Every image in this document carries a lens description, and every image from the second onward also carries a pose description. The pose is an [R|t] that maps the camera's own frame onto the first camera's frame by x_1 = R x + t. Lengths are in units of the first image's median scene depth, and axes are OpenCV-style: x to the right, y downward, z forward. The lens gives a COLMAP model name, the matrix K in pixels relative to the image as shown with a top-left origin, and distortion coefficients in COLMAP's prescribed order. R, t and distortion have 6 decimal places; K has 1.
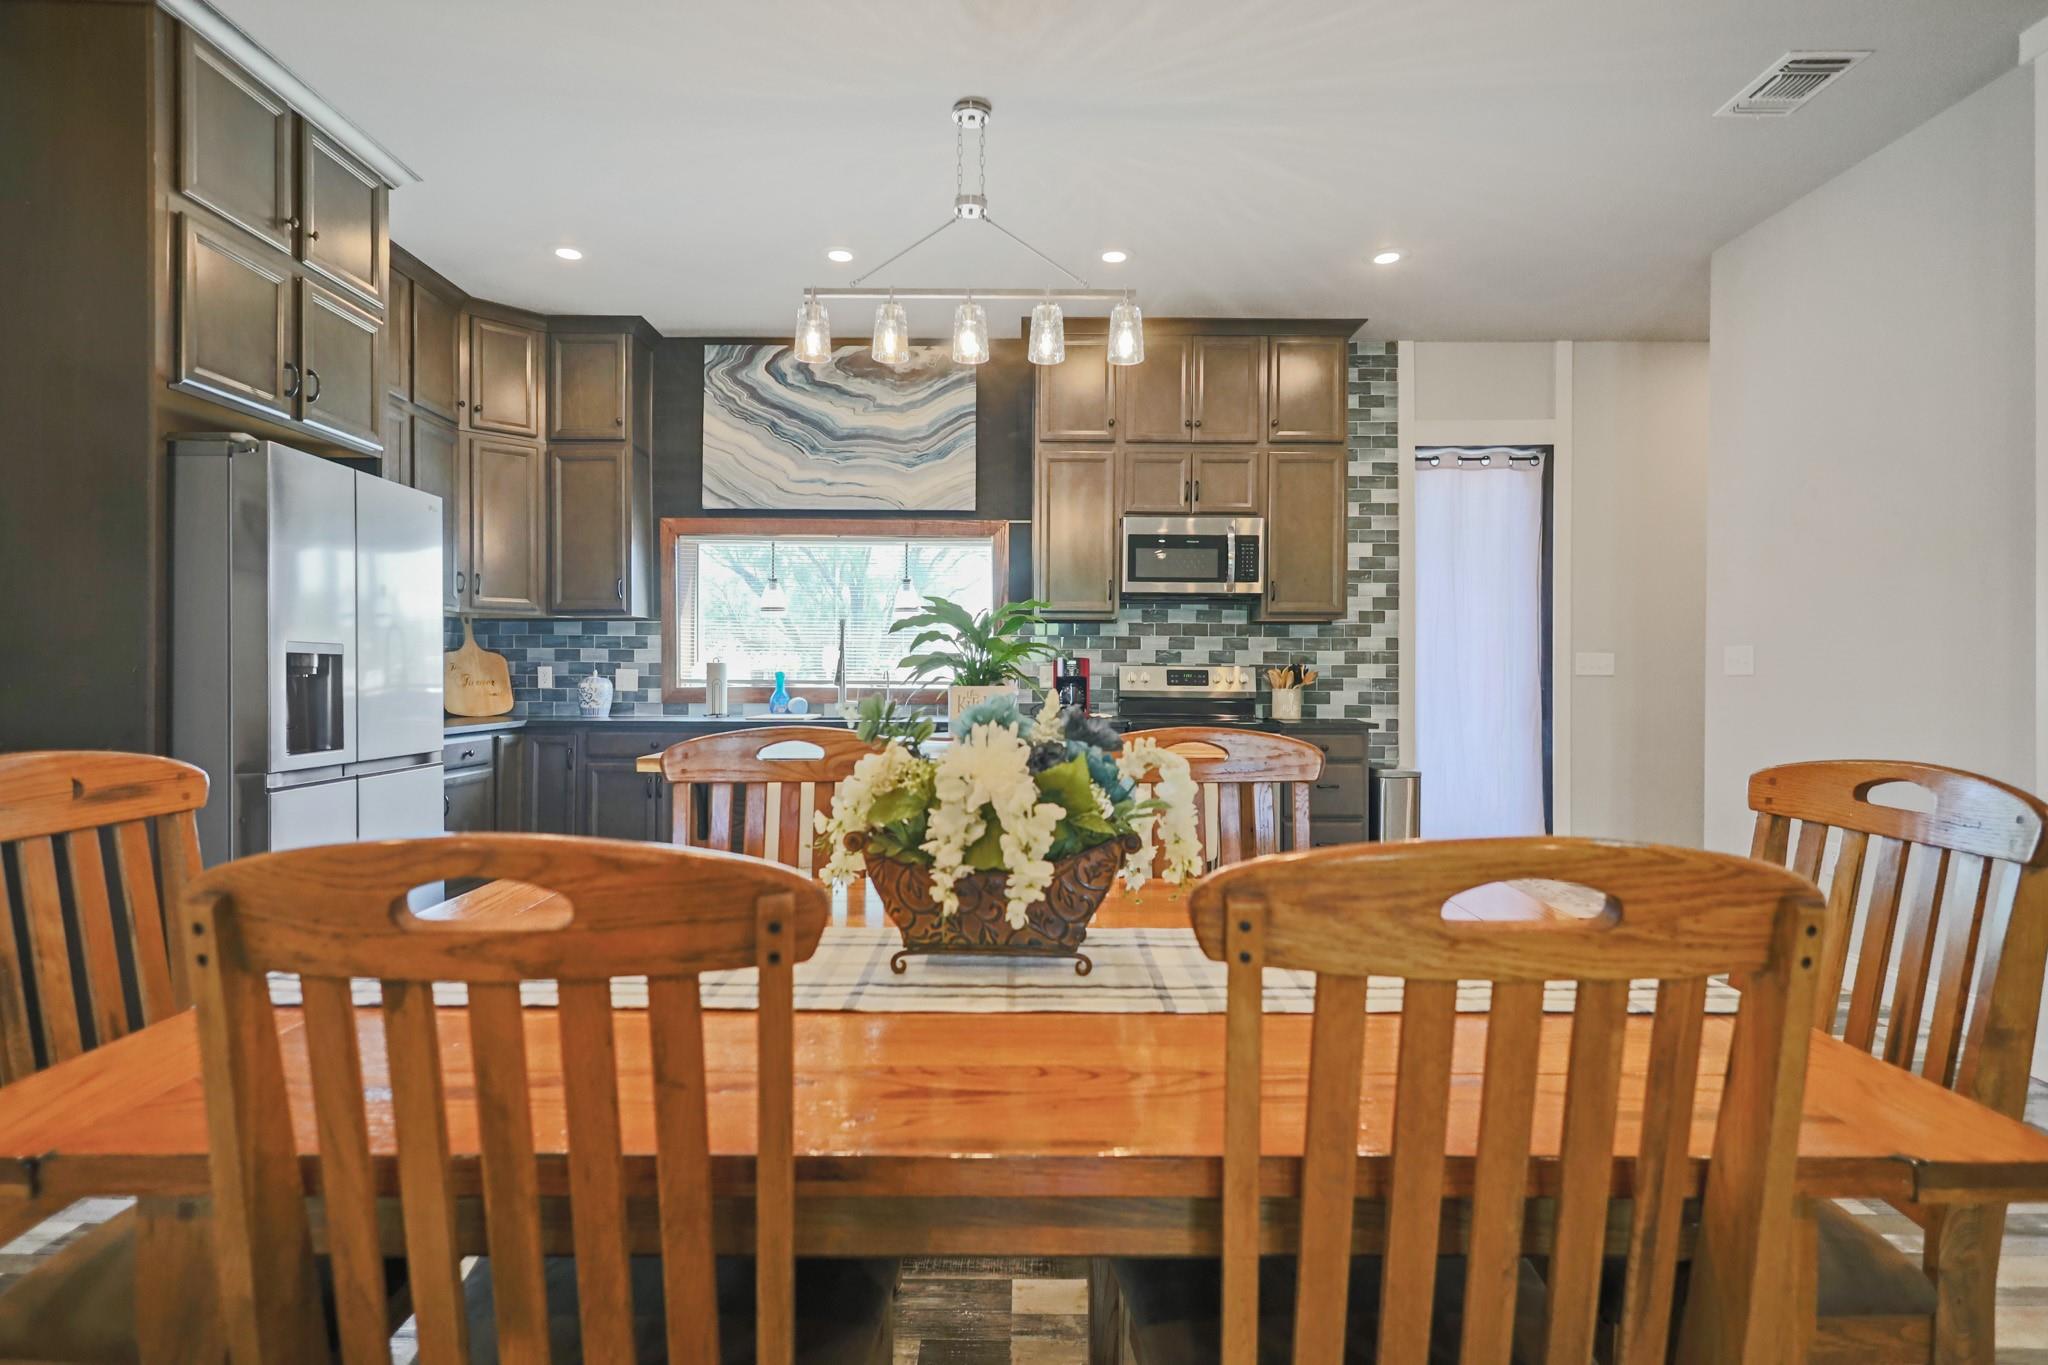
lens RADIAL K [[1004.1, 0, 1020.0], [0, 1004.1, 667.3], [0, 0, 1]] dist [0.002386, -0.000921]
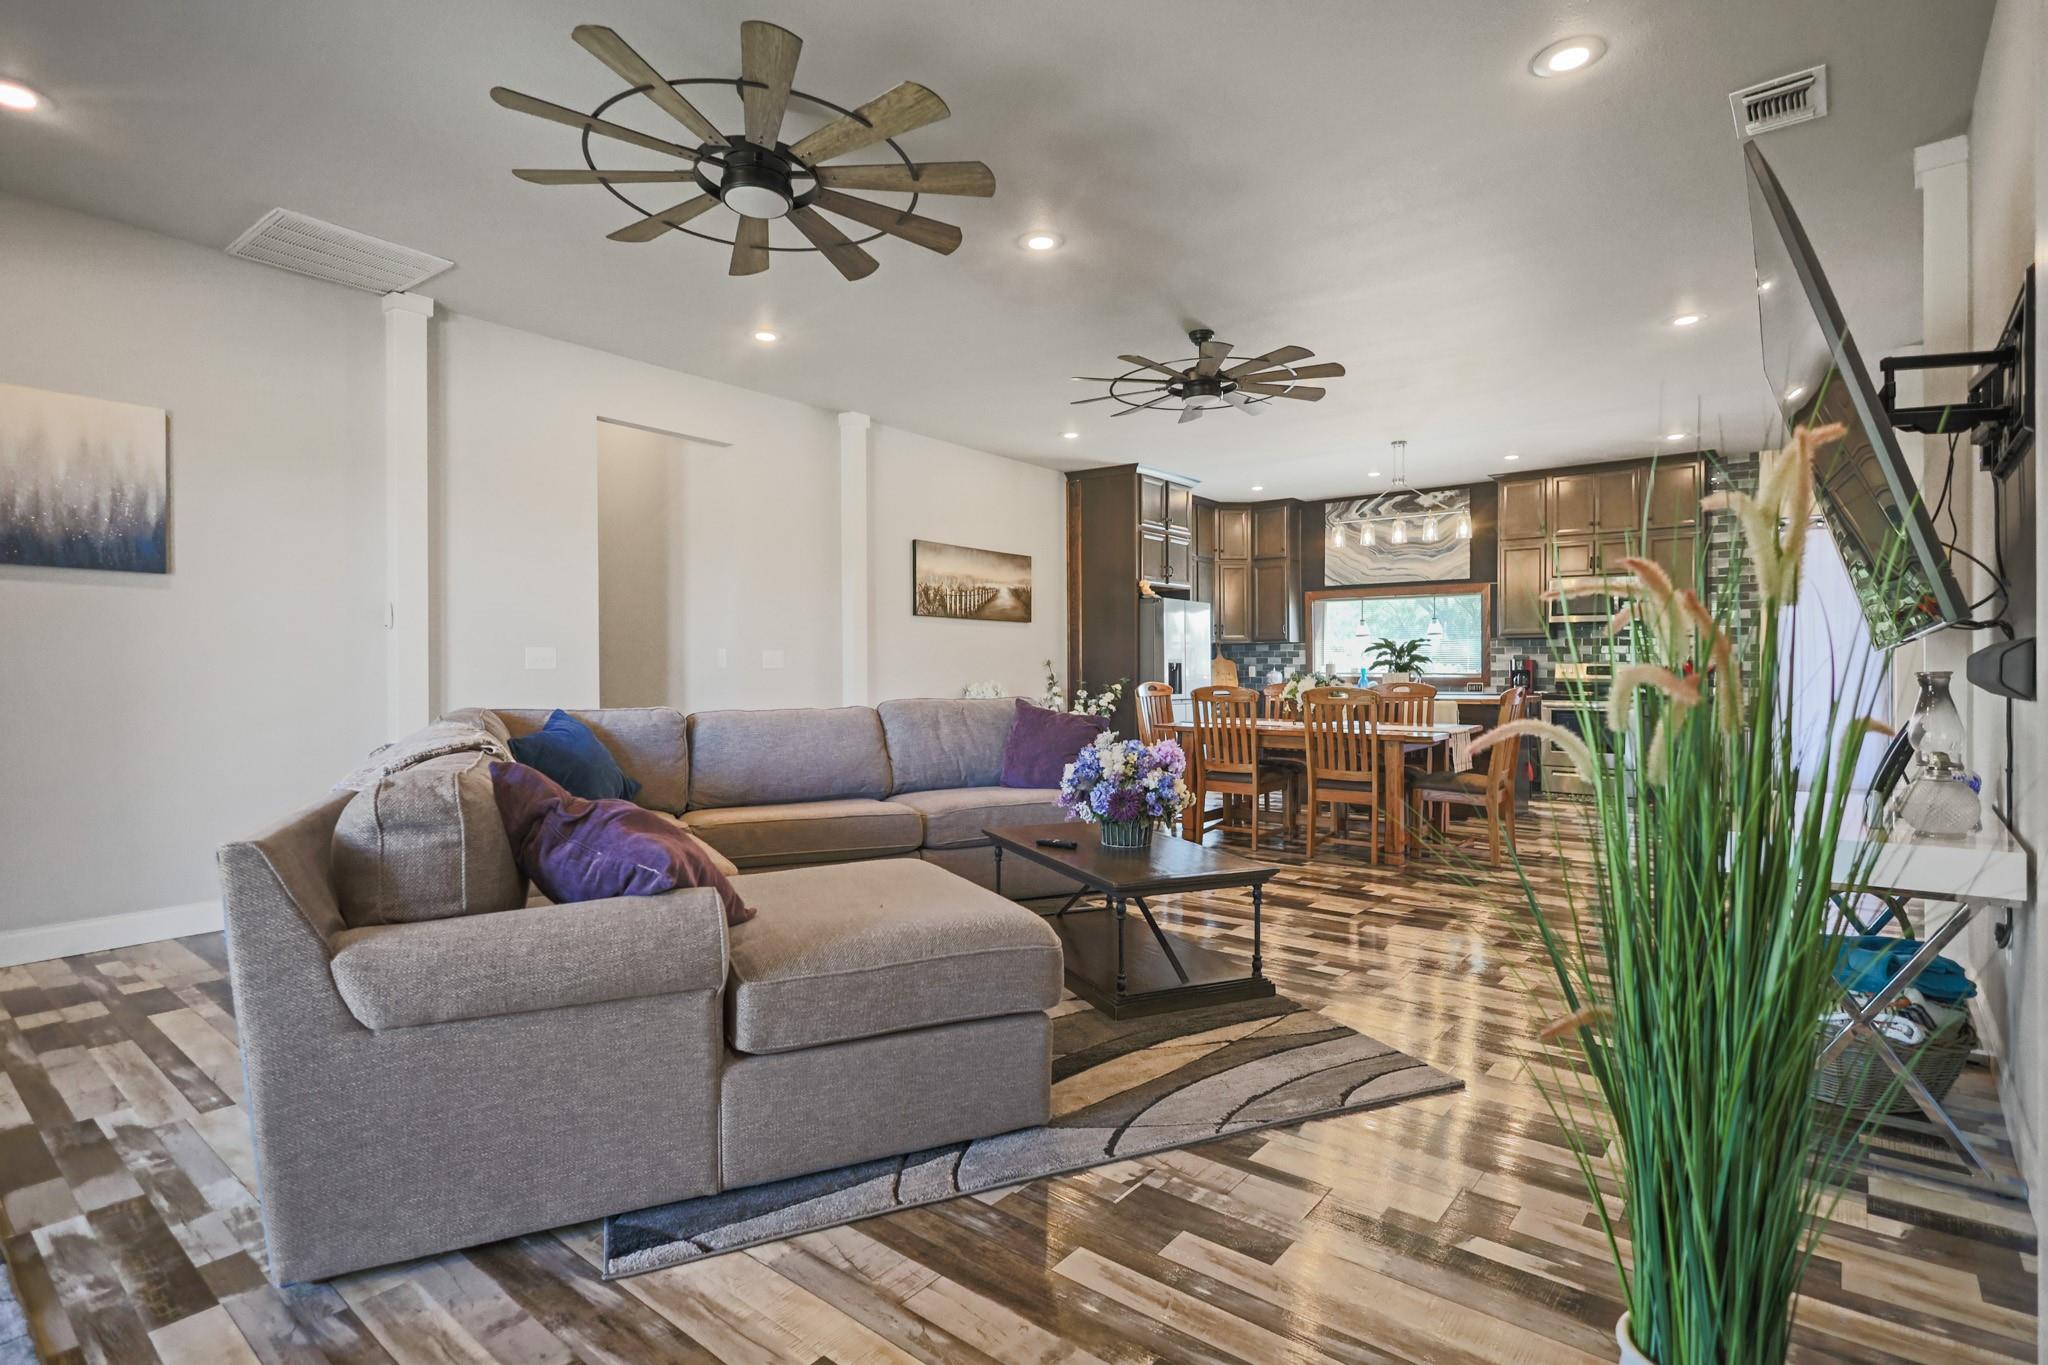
lens RADIAL K [[1004.1, 0, 1013.8], [0, 1004.1, 676.1], [0, 0, 1]] dist [0.002386, -0.000921]
pose [[0.760277, 0.000278, -0.649598, 0.507566], [0.005442, 0.999962, 0.006797, 0.002441], [0.649576, -0.008703, 0.760247, -0.911951]]
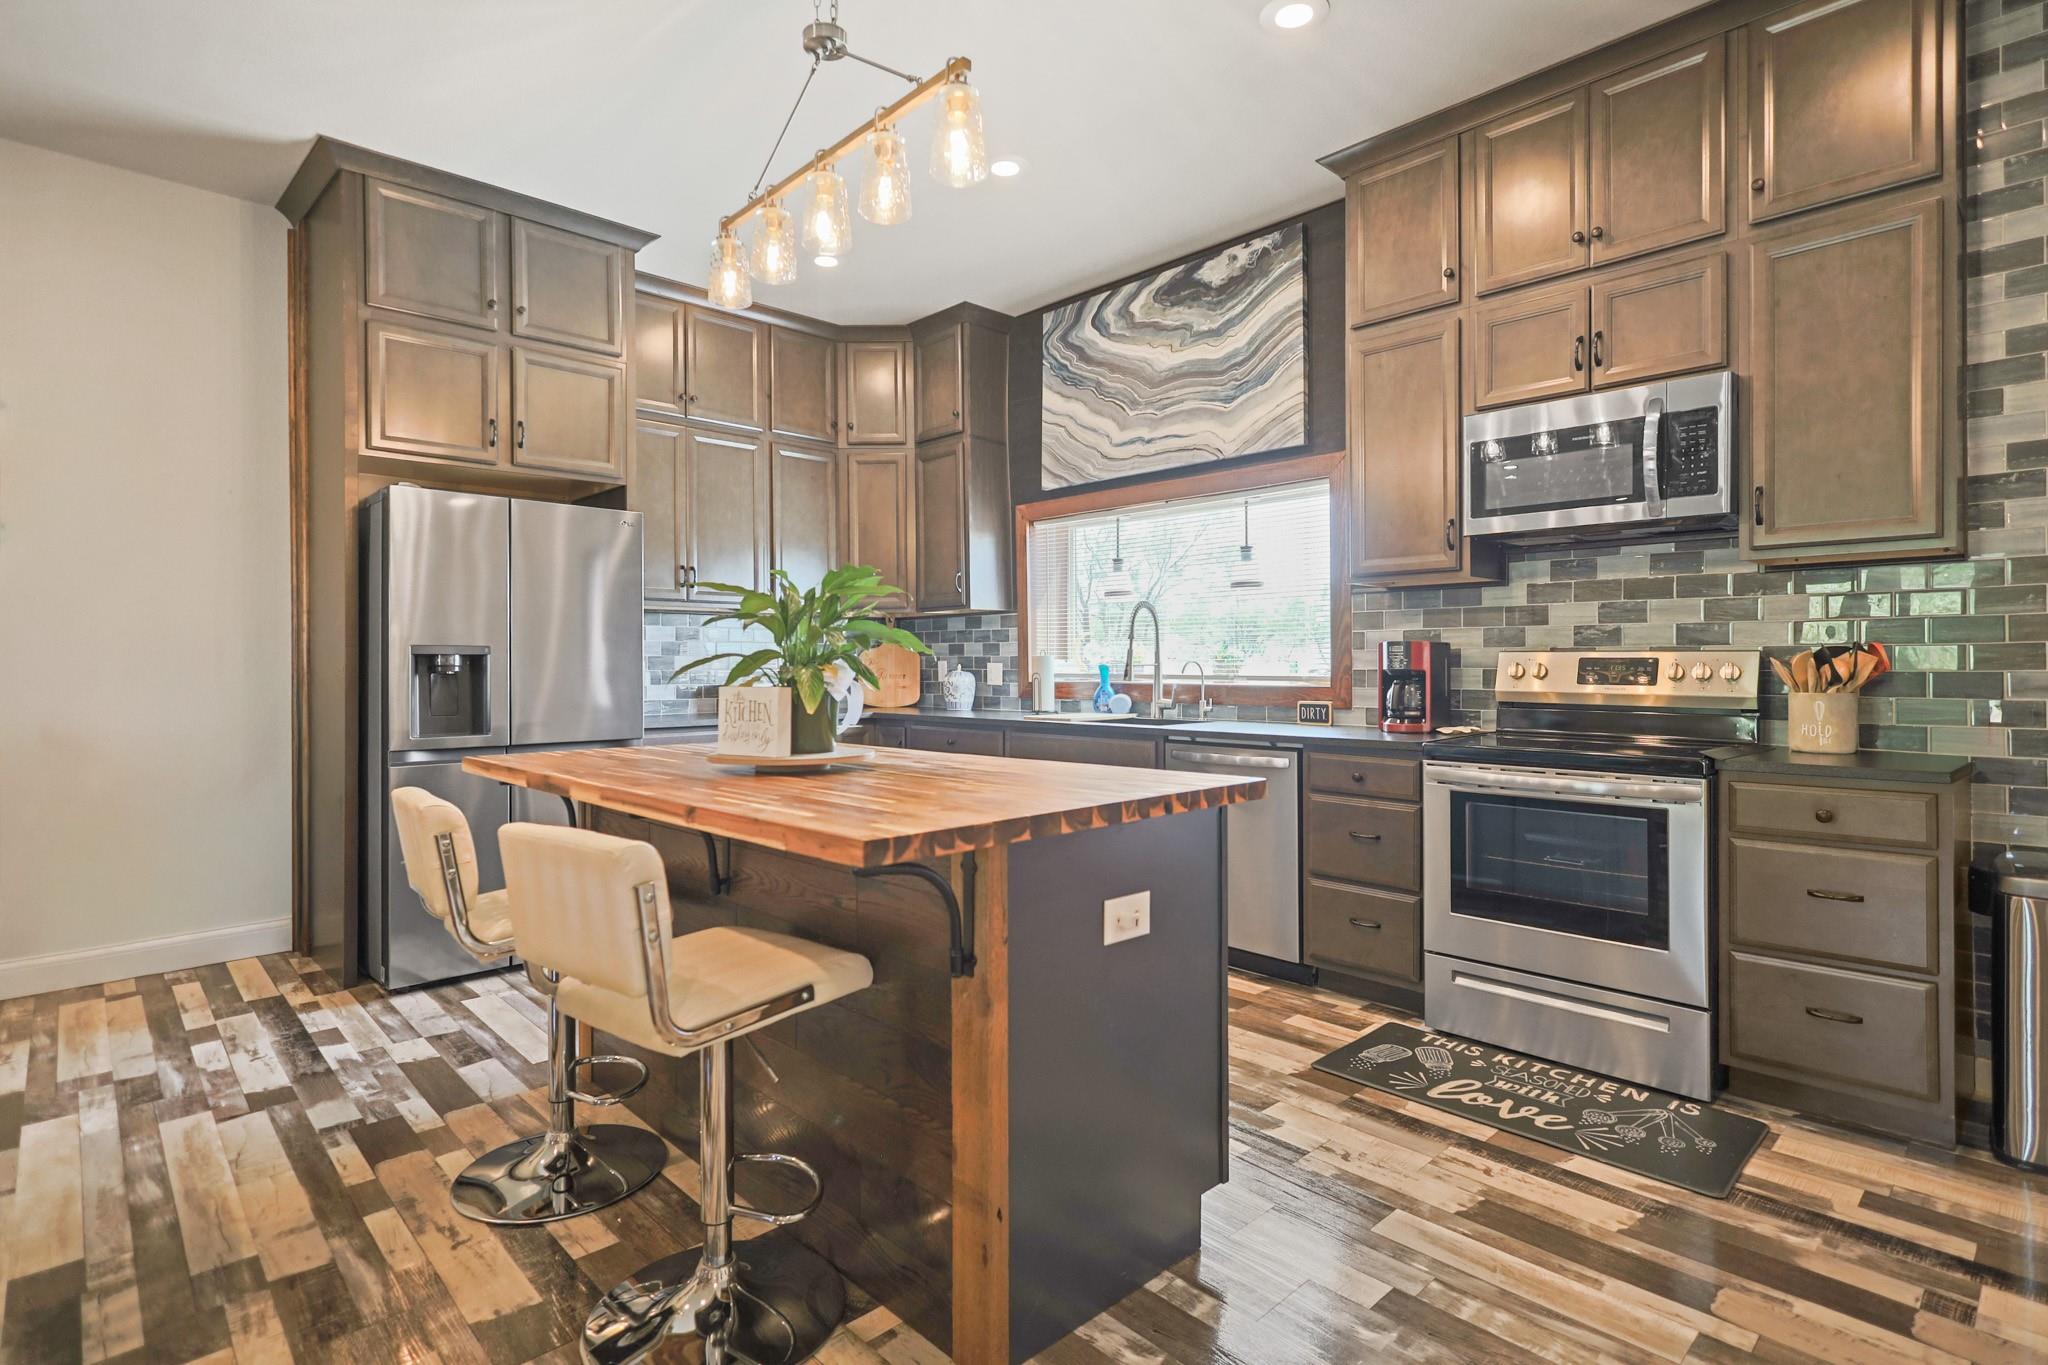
lens RADIAL K [[1004.1, 0, 1023.0], [0, 1004.1, 665.5], [0, 0, 1]] dist [0.002386, -0.000921]
pose [[0.698025, -0.005334, -0.716054, 0.339656], [0.009513, 0.999953, 0.001825, 0.002754], [0.716011, -0.008085, 0.698043, 0.336378]]
